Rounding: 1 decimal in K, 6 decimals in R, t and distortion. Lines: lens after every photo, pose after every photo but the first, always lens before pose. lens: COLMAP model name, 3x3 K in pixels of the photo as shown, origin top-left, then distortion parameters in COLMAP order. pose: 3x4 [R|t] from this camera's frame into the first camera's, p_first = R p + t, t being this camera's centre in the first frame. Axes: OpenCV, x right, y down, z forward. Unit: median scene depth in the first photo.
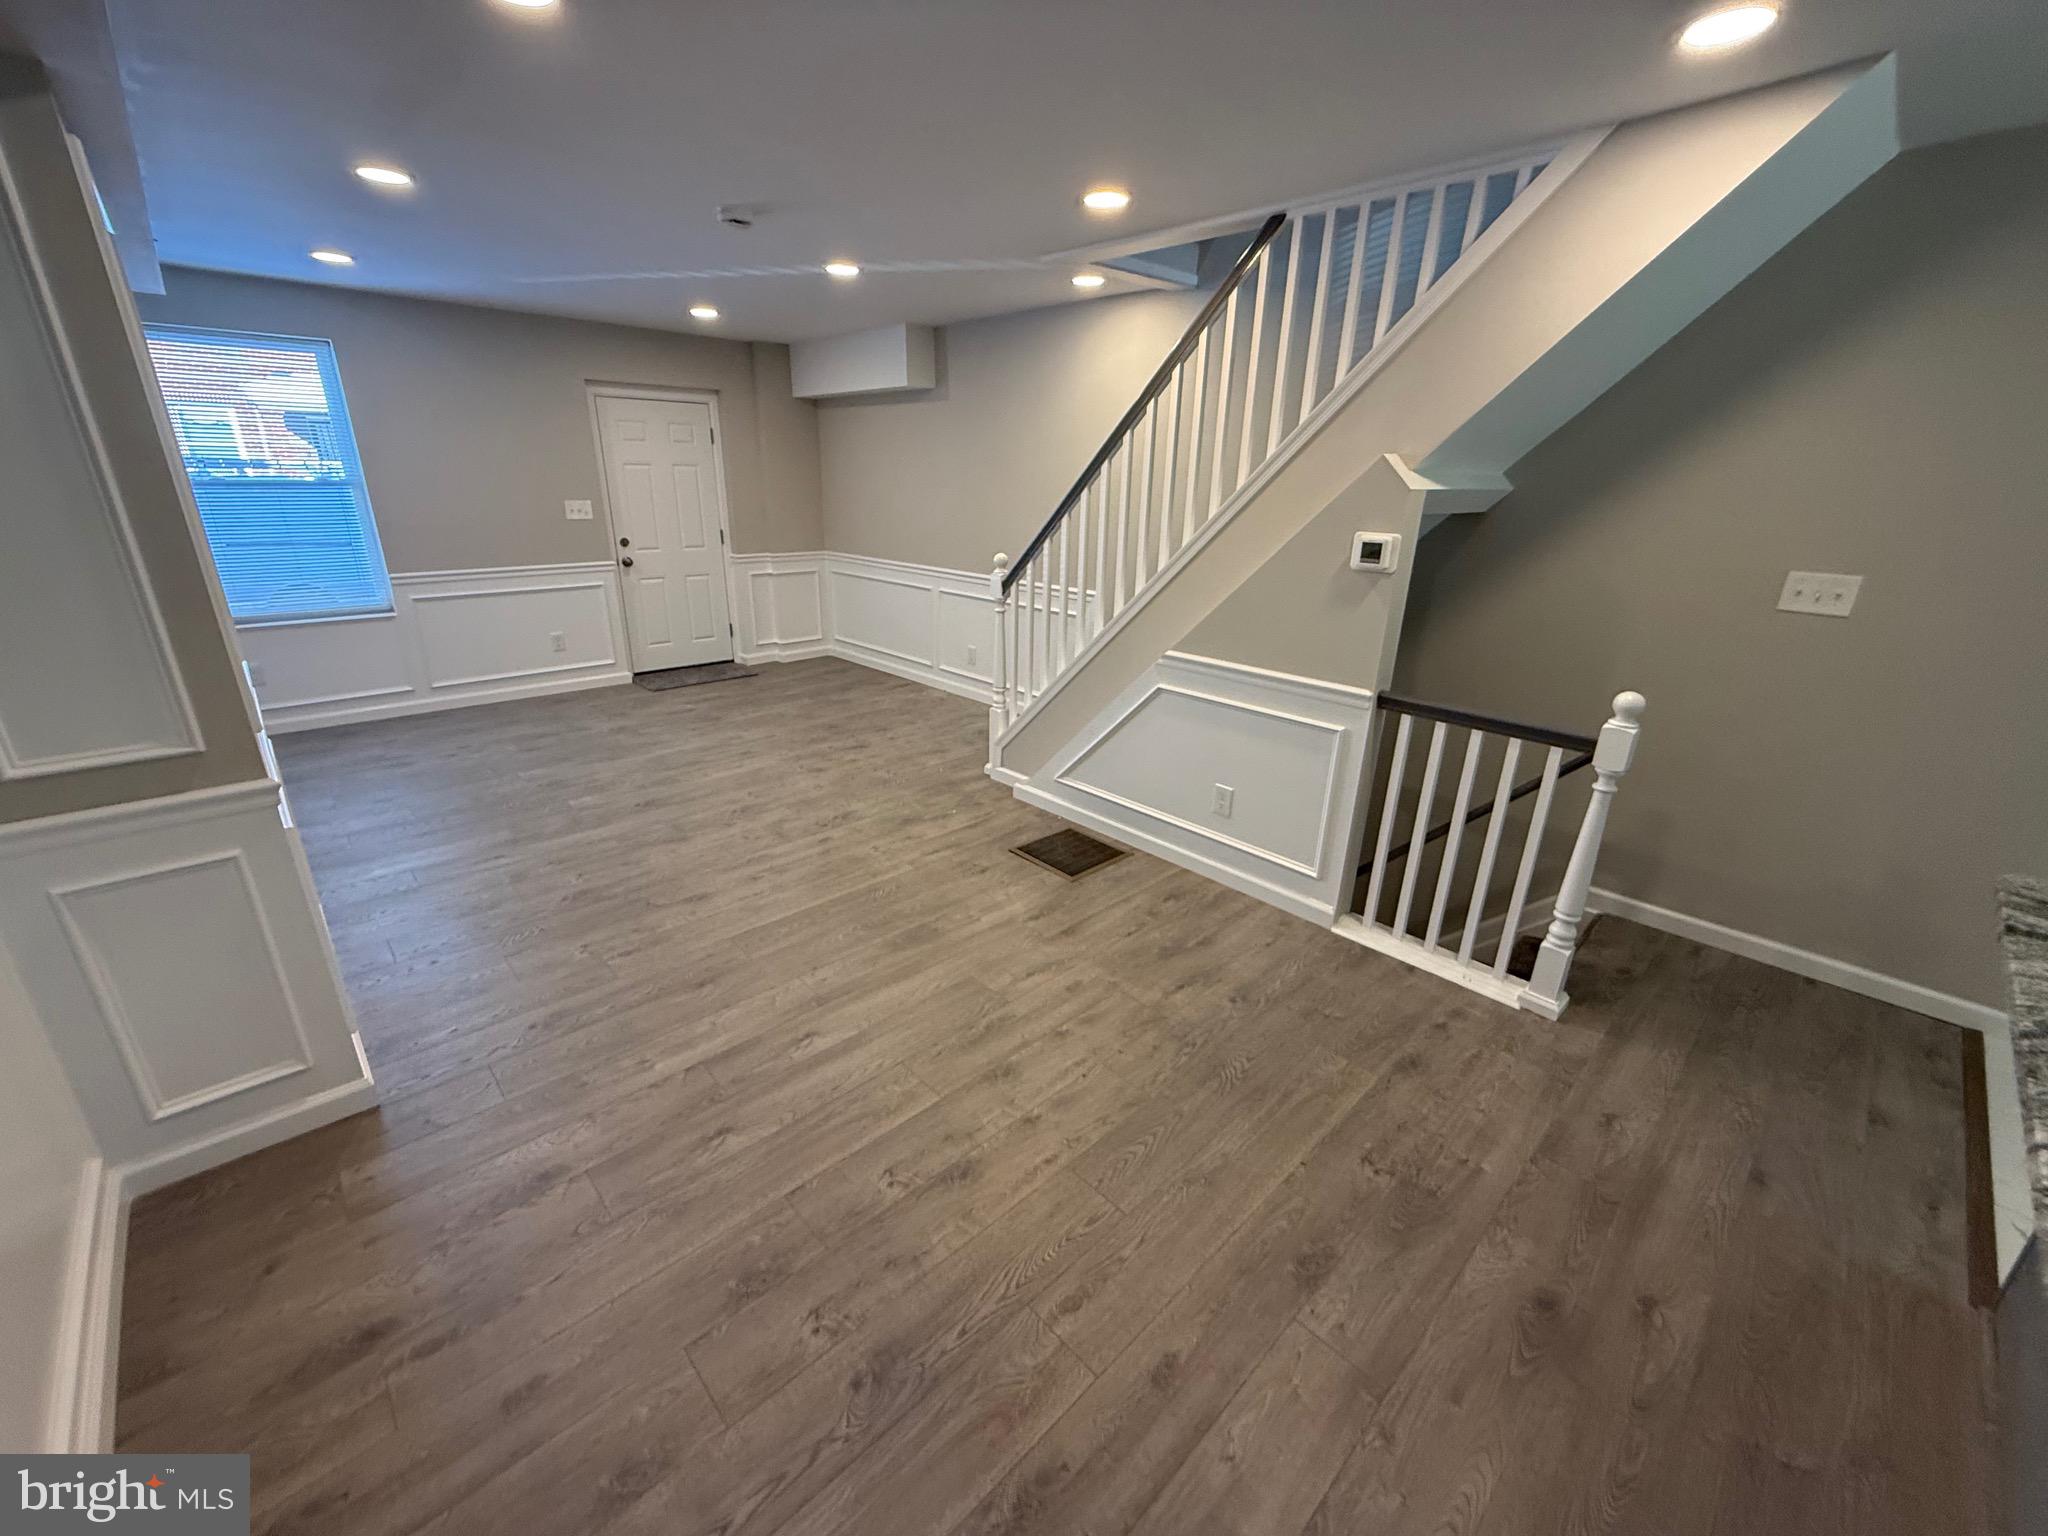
lens RADIAL K [[815.0, 0, 1014.5], [0, 815.0, 773.5], [0, 0, 1]] dist [-0.000555, 0.000069]
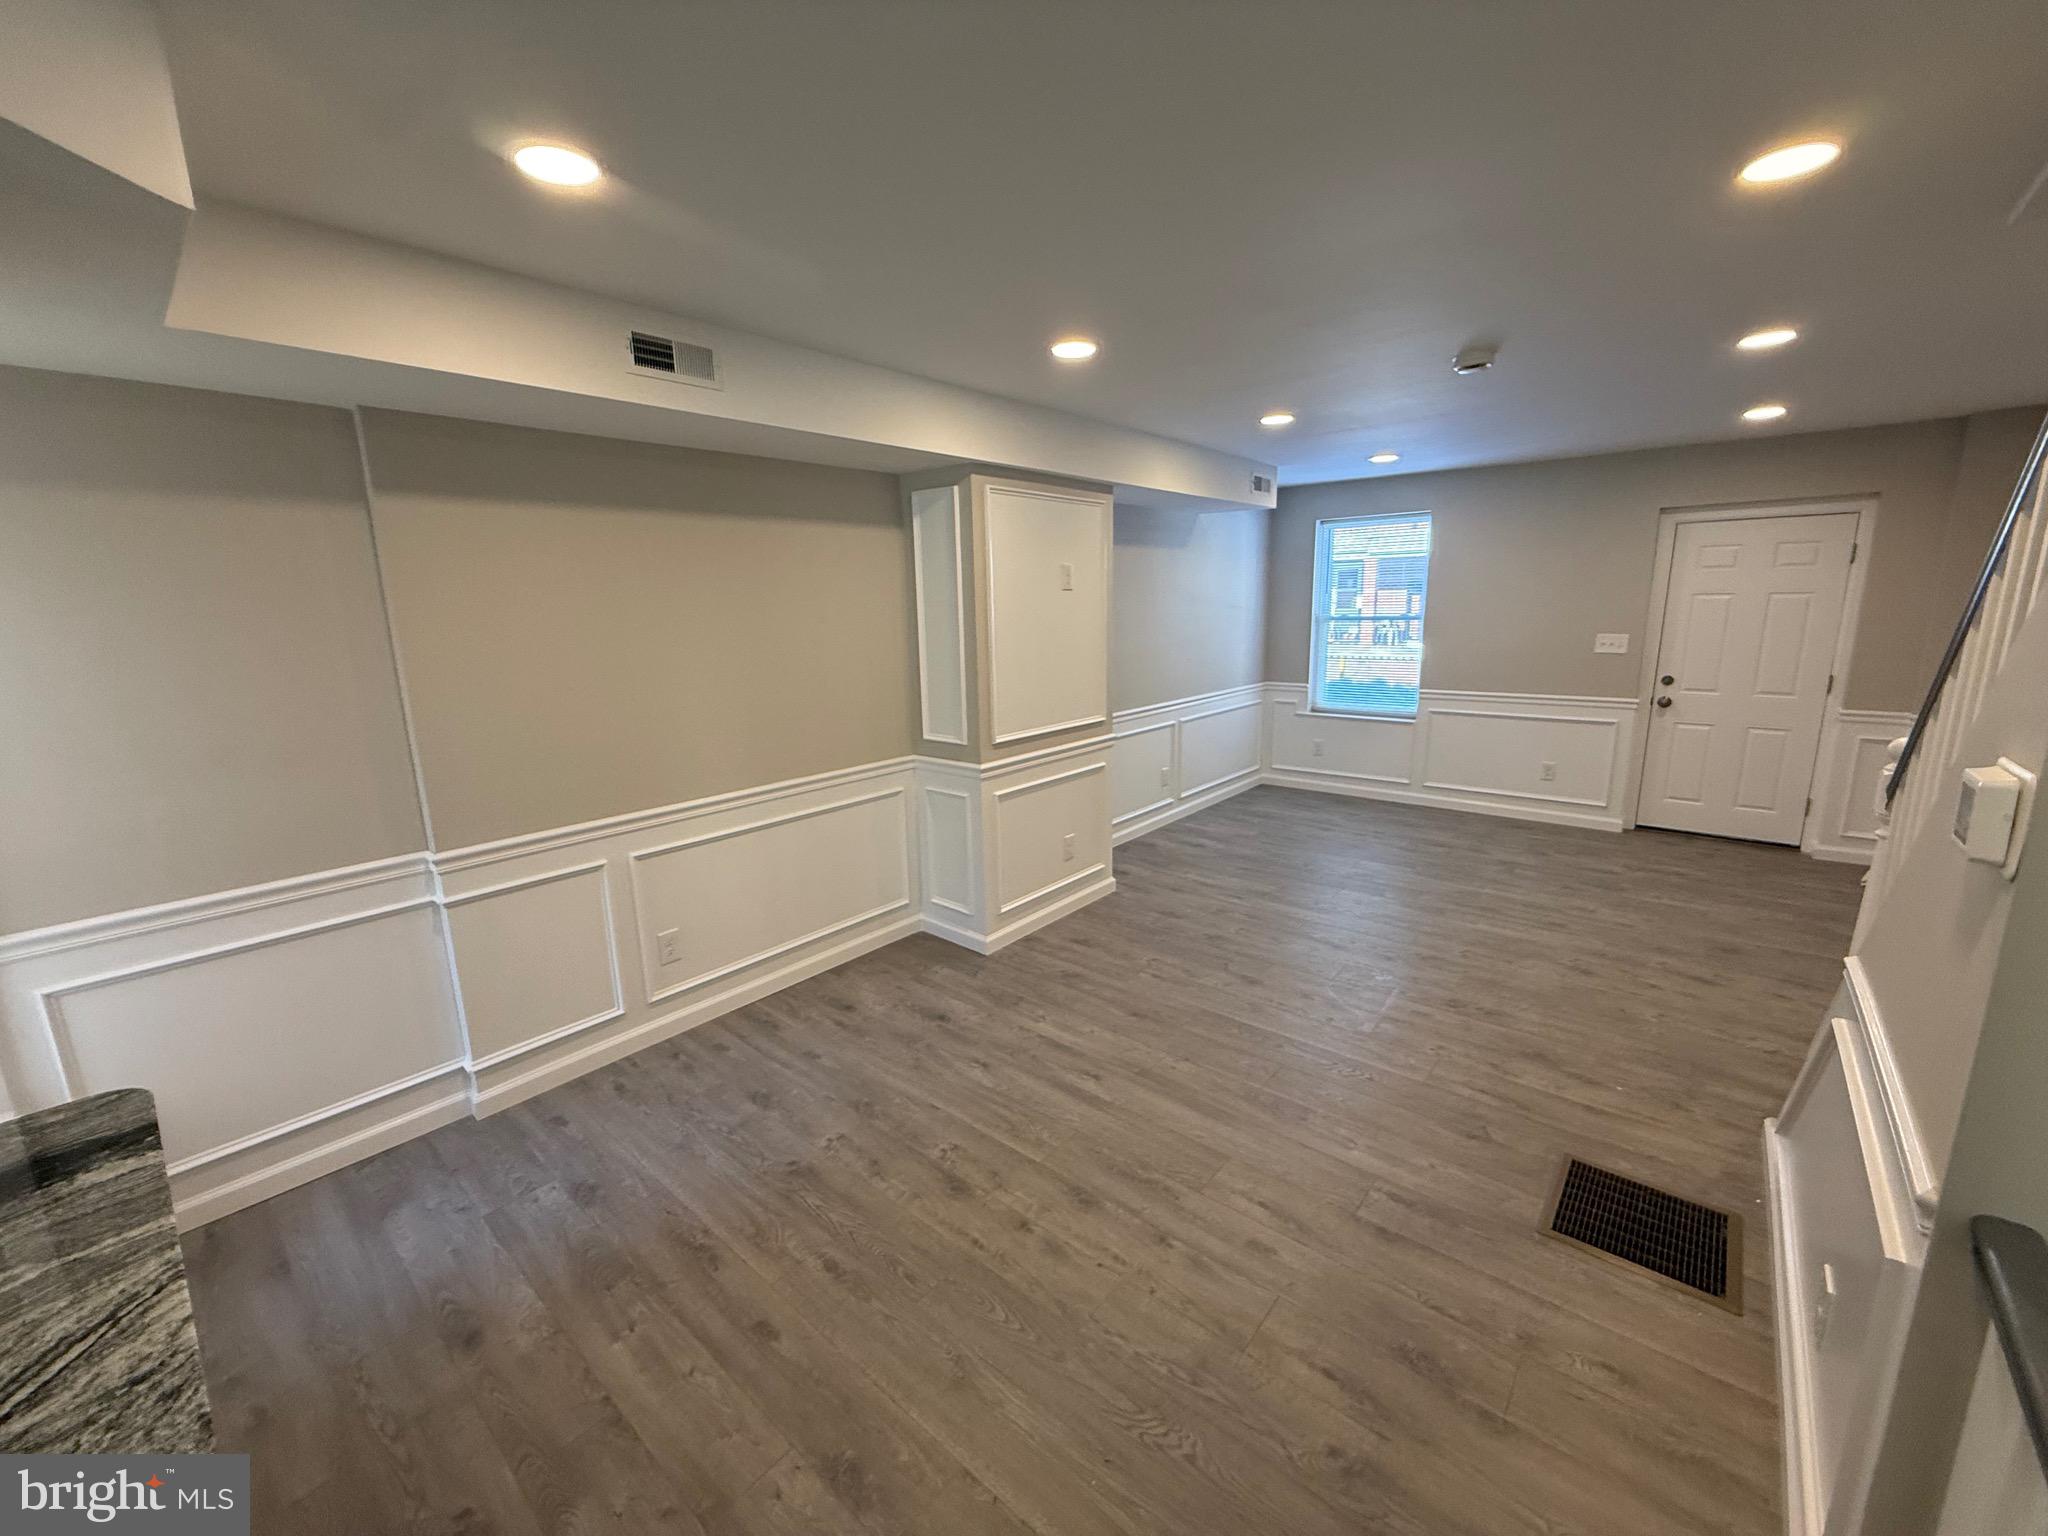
lens RADIAL K [[815.0, 0, 1014.5], [0, 815.0, 773.5], [0, 0, 1]] dist [-0.000555, 0.000069]
pose [[0.101083, 0.184223, -0.977673, 0.759791], [-0.323419, 0.935415, 0.142821, -0.205291], [0.940841, 0.301761, 0.154136, 0.548328]]
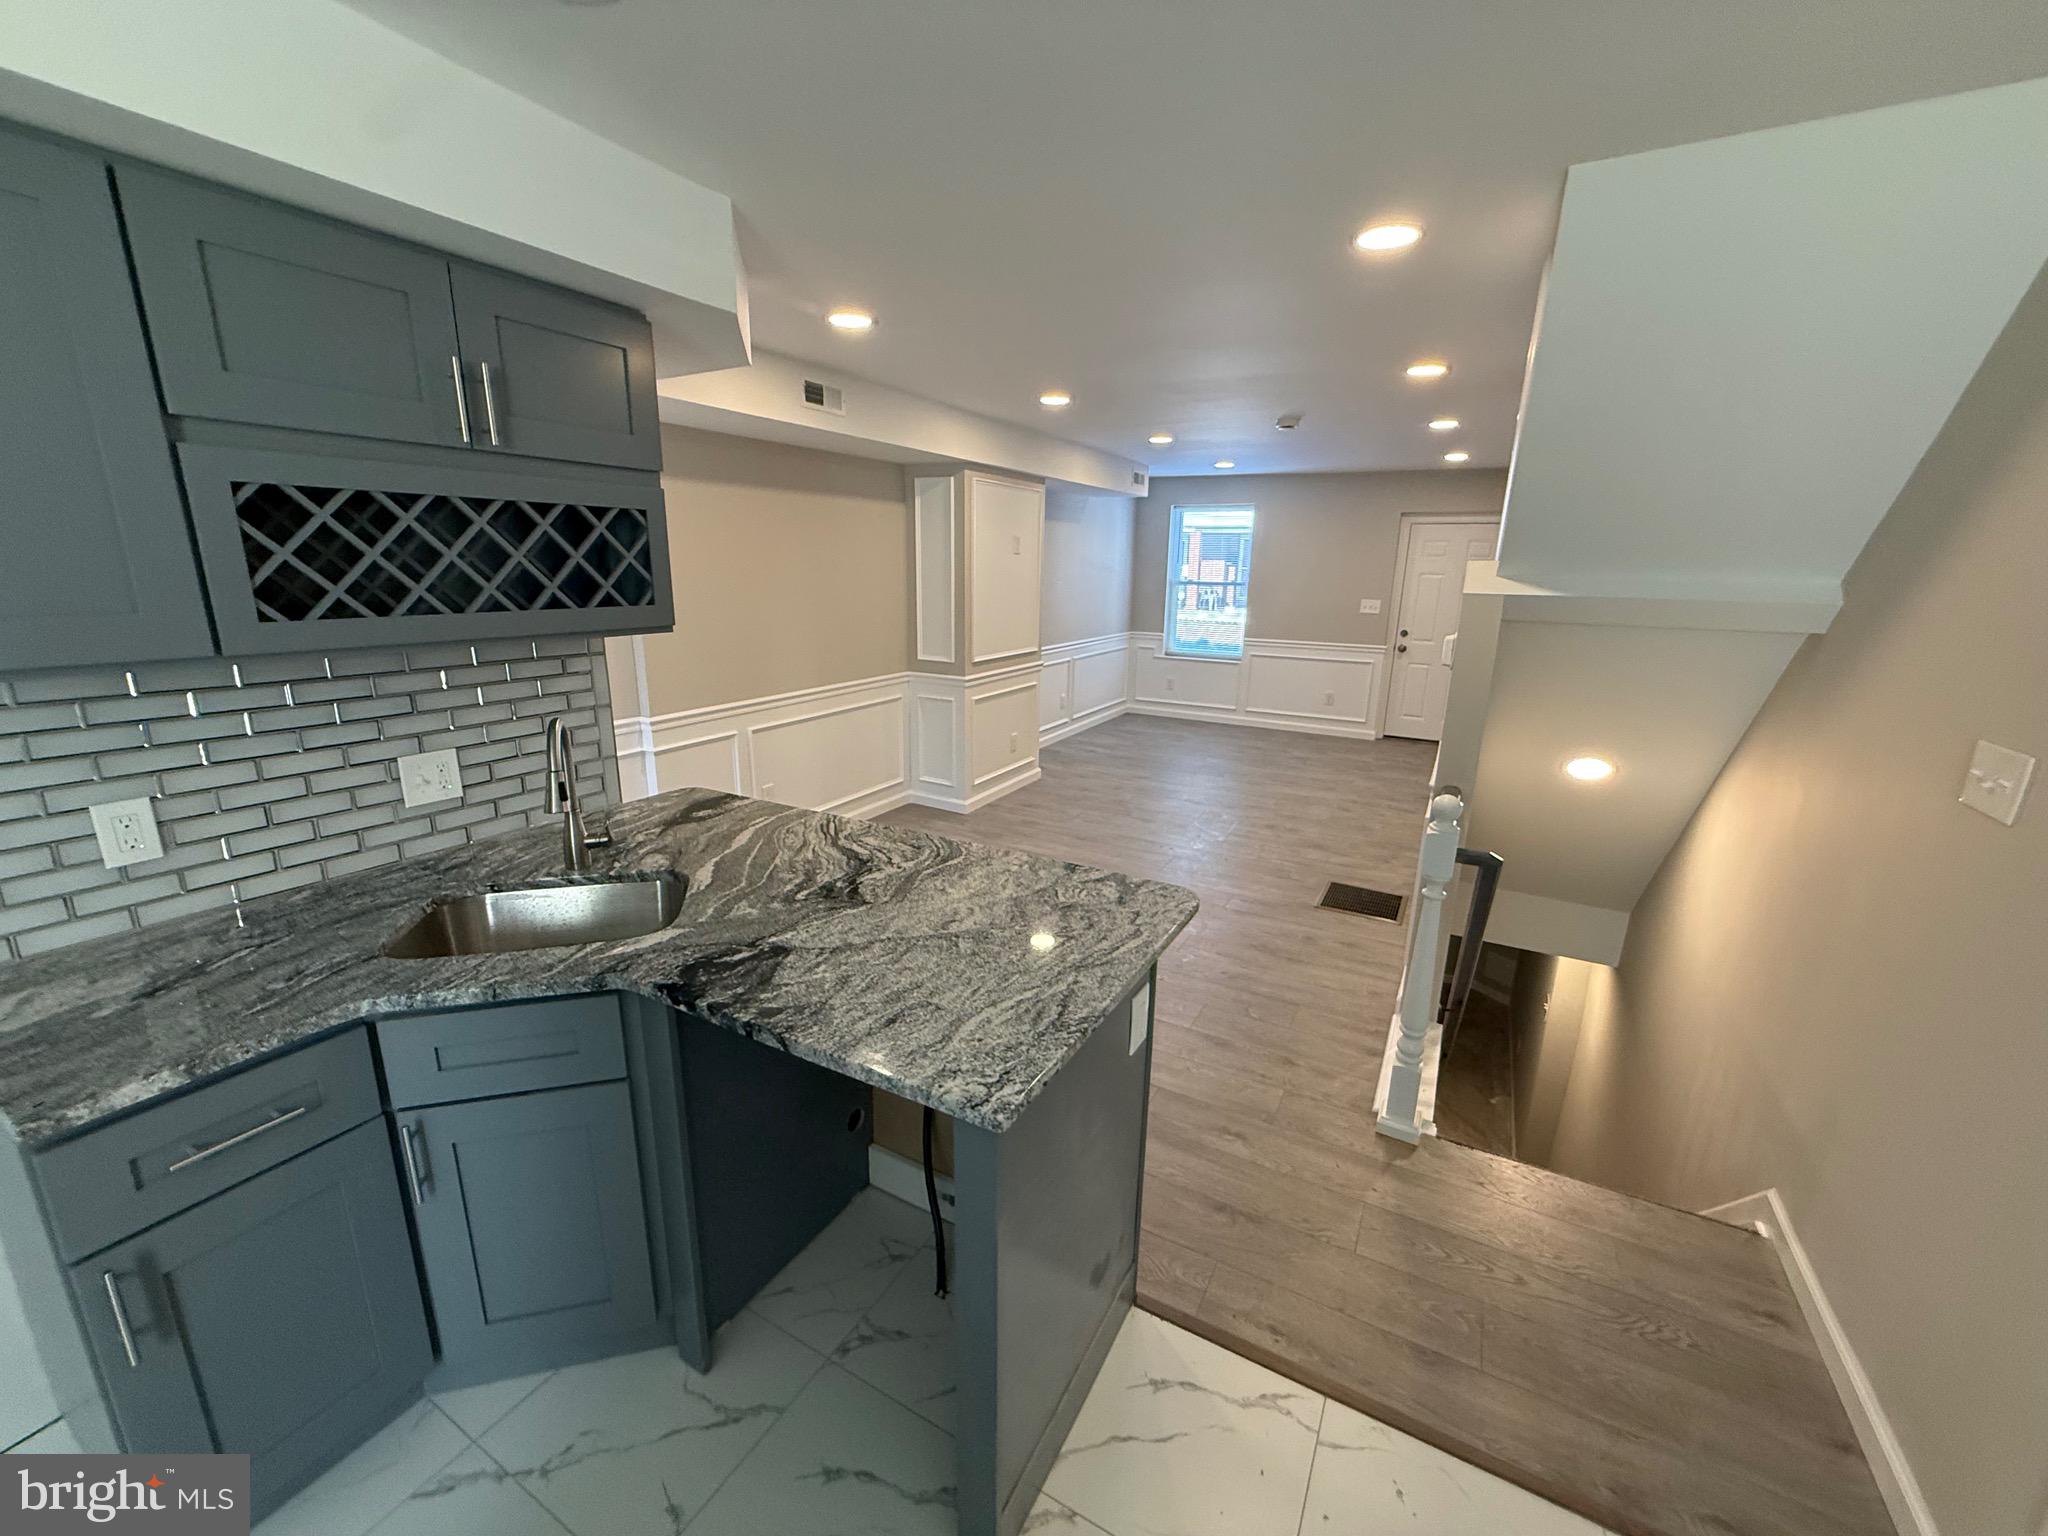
lens RADIAL K [[815.0, 0, 1014.5], [0, 815.0, 773.5], [0, 0, 1]] dist [-0.000555, 0.000069]
pose [[0.298245, 0.227995, -0.926859, 1.320107], [-0.342786, 0.931856, 0.118923, -0.054550], [0.890813, 0.282246, 0.356075, 0.164554]]
